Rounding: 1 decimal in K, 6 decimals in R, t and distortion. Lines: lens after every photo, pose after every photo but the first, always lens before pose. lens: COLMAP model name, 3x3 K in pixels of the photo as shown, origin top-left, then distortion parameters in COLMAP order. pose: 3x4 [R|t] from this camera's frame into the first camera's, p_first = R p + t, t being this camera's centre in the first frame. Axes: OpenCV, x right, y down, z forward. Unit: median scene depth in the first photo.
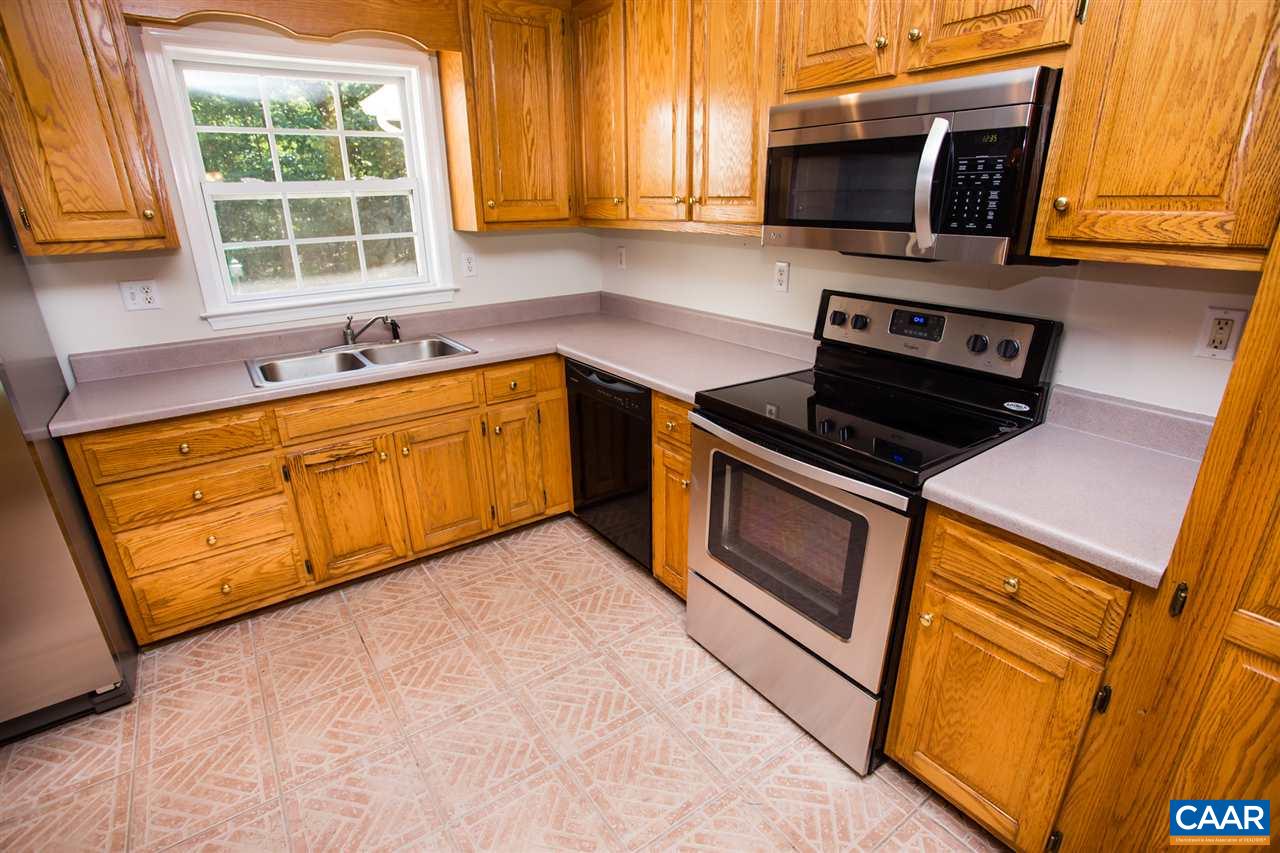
lens RADIAL K [[635.7, 0, 635.4], [0, 635.7, 406.4], [0, 0, 1]] dist [-0.068303, 0.025783]
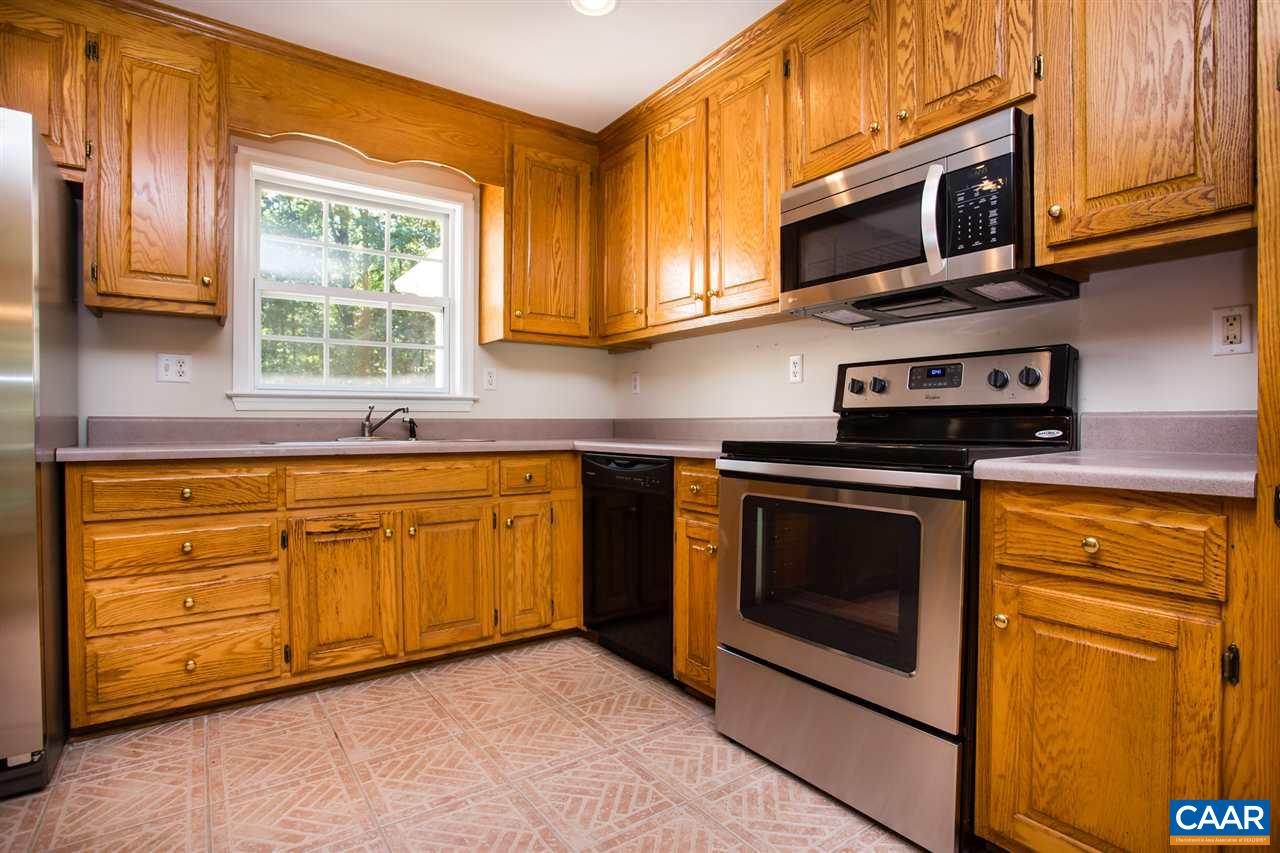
lens RADIAL K [[635.7, 0, 632.7], [0, 635.7, 422.9], [0, 0, 1]] dist [-0.068303, 0.025783]
pose [[0.999833, 0.017276, 0.006014, -0.051293], [-0.014206, 0.940411, -0.339742, 0.289849], [-0.011525, 0.339600, 0.940499, 0.061167]]
